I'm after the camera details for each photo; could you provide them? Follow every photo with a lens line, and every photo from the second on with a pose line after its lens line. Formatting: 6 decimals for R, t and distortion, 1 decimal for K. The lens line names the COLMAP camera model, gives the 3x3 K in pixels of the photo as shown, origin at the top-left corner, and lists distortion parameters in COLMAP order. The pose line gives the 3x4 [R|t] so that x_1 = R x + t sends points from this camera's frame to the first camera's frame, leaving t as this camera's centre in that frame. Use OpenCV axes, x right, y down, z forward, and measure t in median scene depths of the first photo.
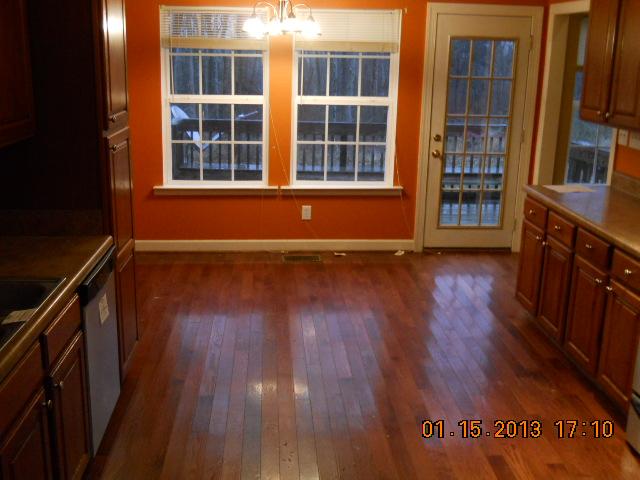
lens RADIAL K [[741.8, 0, 320.0], [0, 741.8, 240.0], [0, 0, 1]] dist [-0.227596, 0.002891]
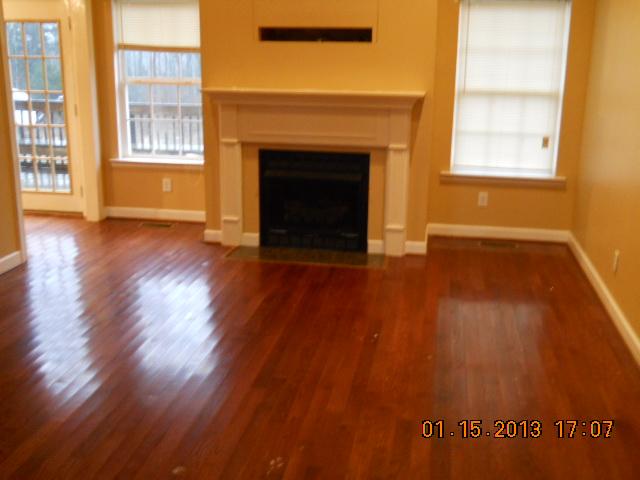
lens RADIAL K [[718.1, 0, 320.0], [0, 718.1, 240.0], [0, 0, 1]] dist [-0.000428, 0.017934]
pose [[0.971626, 0.062290, -0.228173, 0.868642], [-0.056855, 0.997922, 0.030322, -0.001555], [0.229588, -0.016488, 0.973148, 0.014219]]
